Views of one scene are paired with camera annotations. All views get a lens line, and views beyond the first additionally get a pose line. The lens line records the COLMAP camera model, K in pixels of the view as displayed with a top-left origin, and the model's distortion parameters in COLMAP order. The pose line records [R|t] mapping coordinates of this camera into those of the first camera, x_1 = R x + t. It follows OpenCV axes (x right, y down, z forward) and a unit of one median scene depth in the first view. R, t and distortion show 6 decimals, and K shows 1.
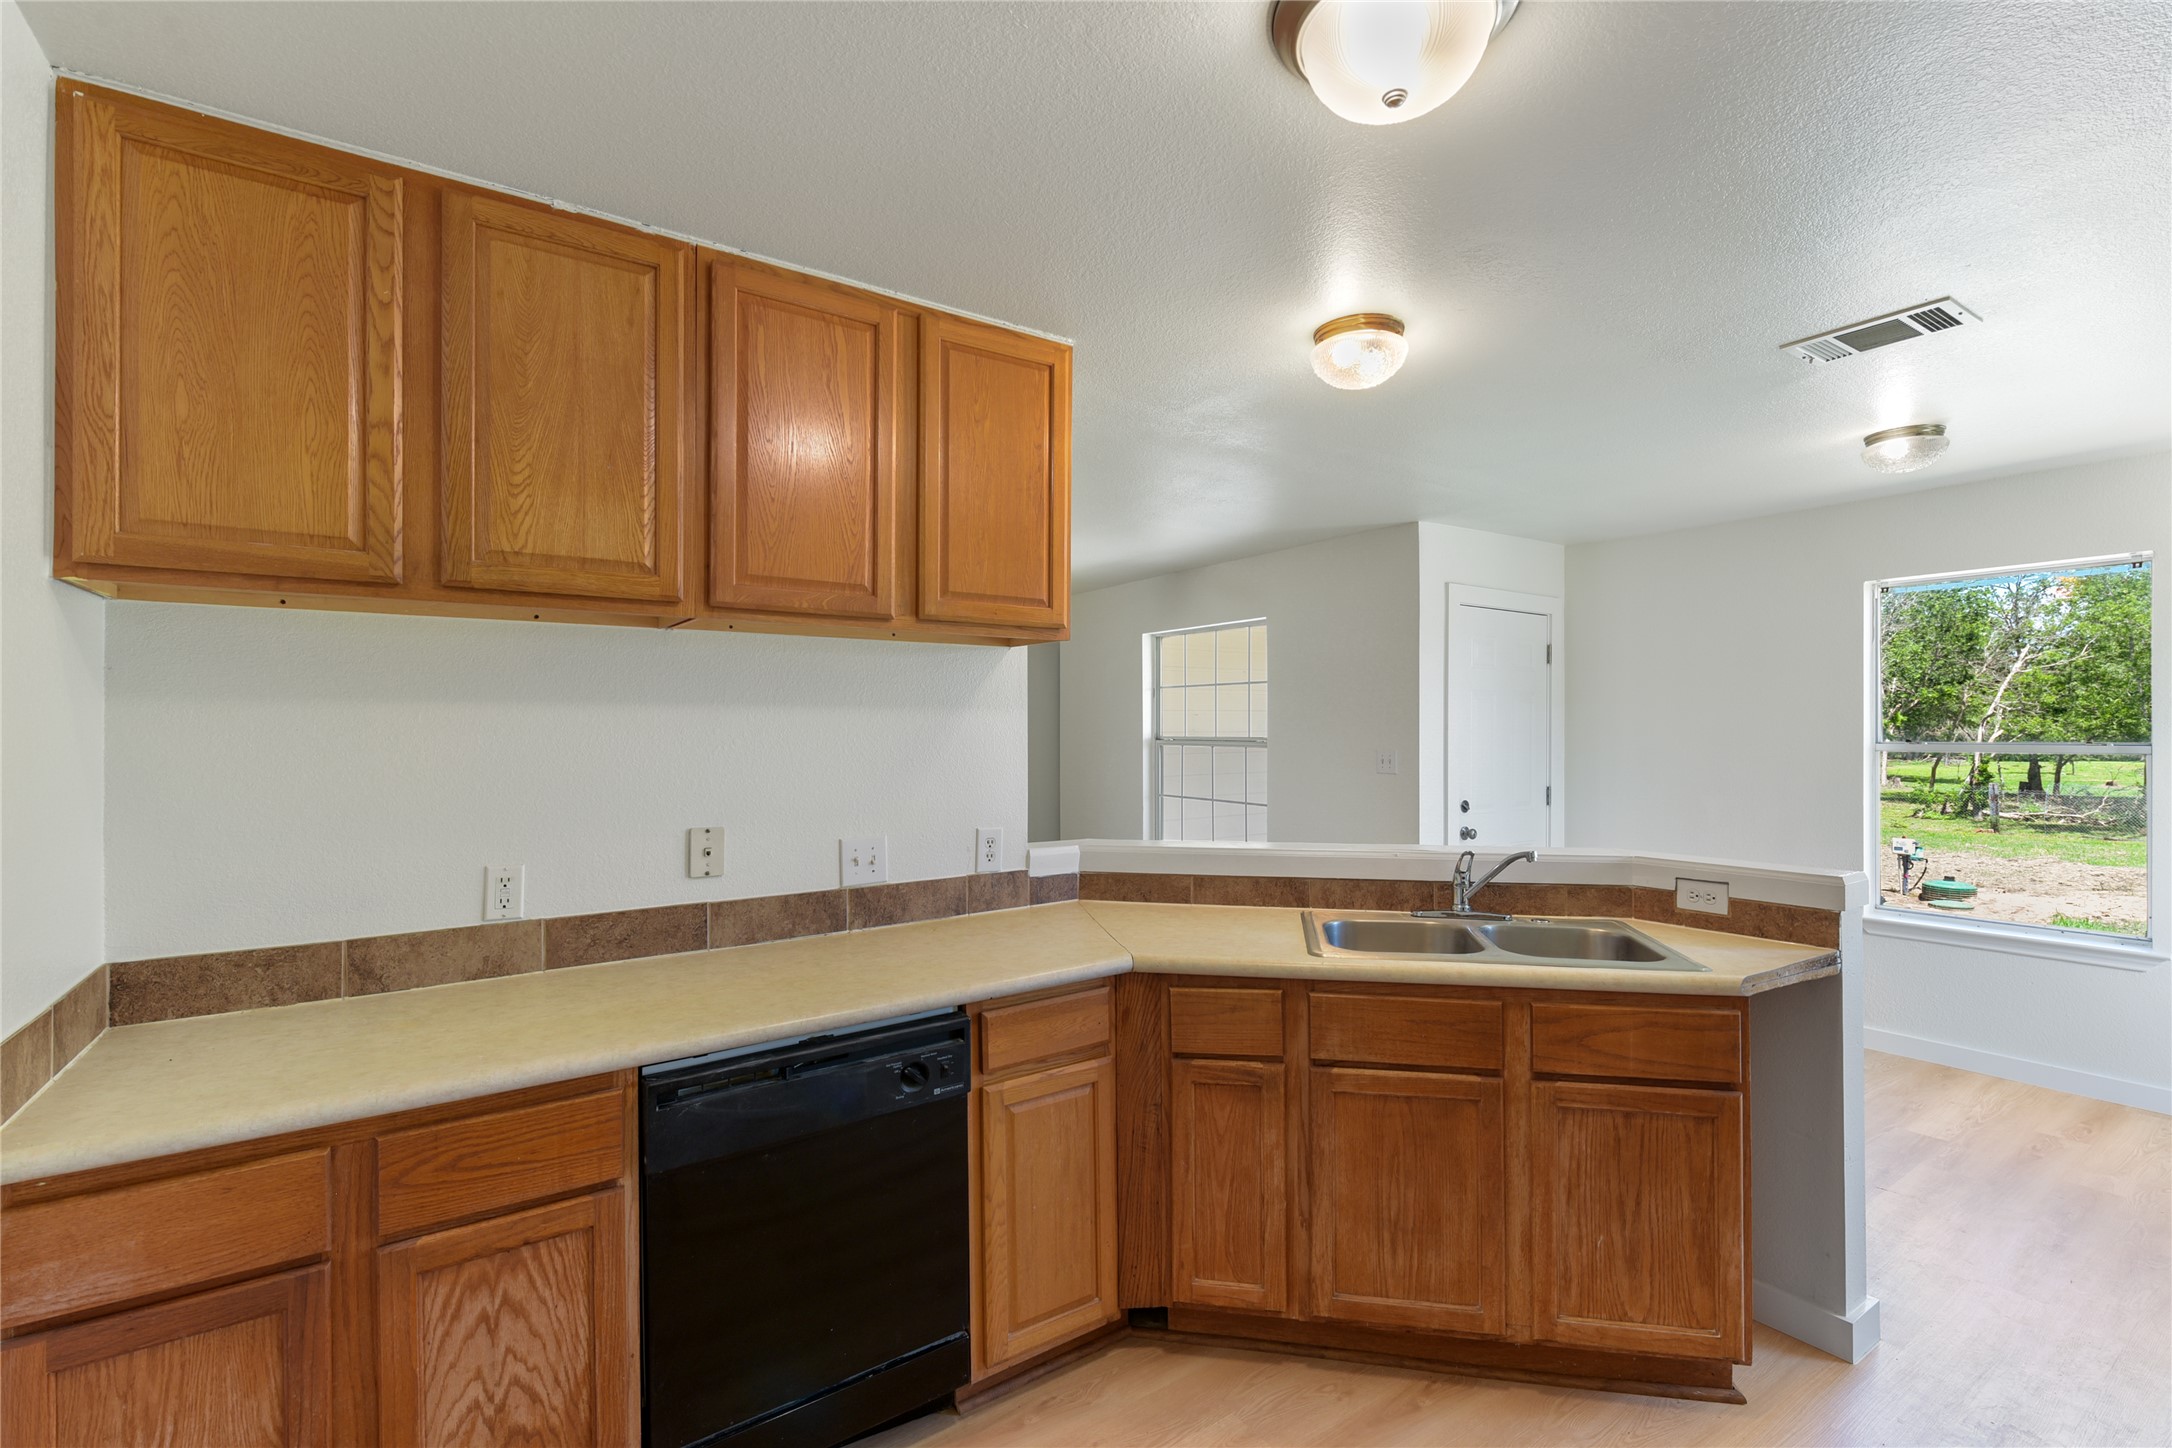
lens RADIAL K [[990.8, 0, 1086.0], [0, 990.8, 724.0], [0, 0, 1]] dist [0.000694, 0.000150]
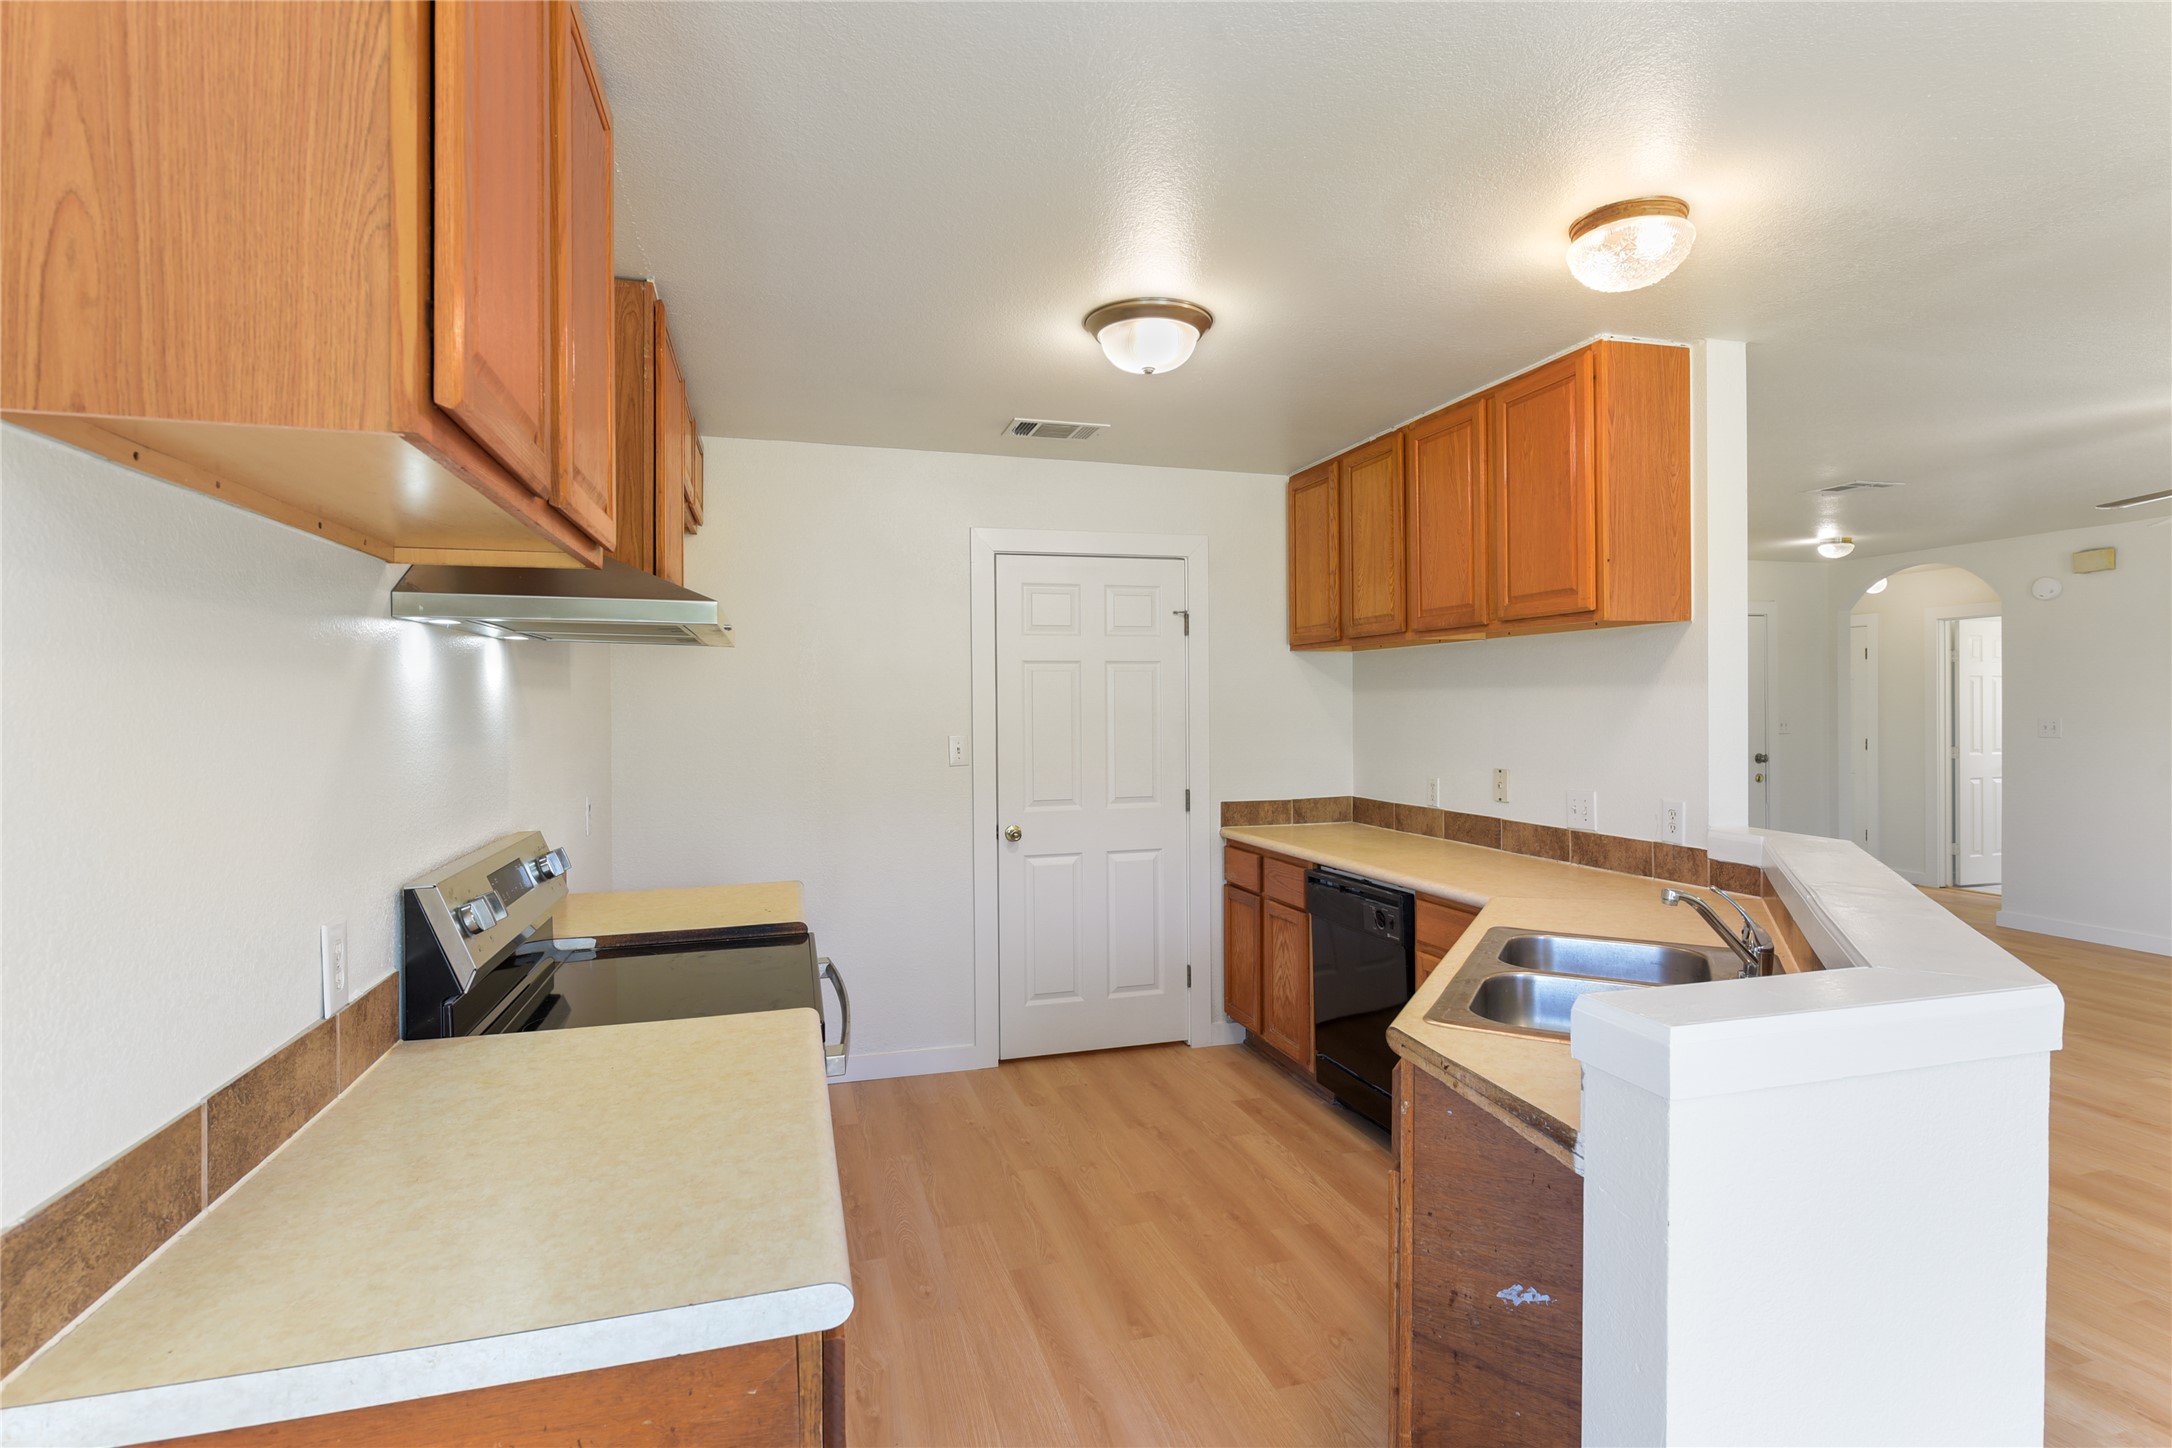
lens RADIAL K [[1052.6, 0, 1086.0], [0, 1052.6, 724.0], [0, 0, 1]] dist [-0.000262, -0.000033]
pose [[-0.316295, 0.021525, -0.948417, 1.440921], [0.009258, 0.999765, 0.019603, -0.001377], [0.948616, -0.002580, -0.316420, 0.983295]]
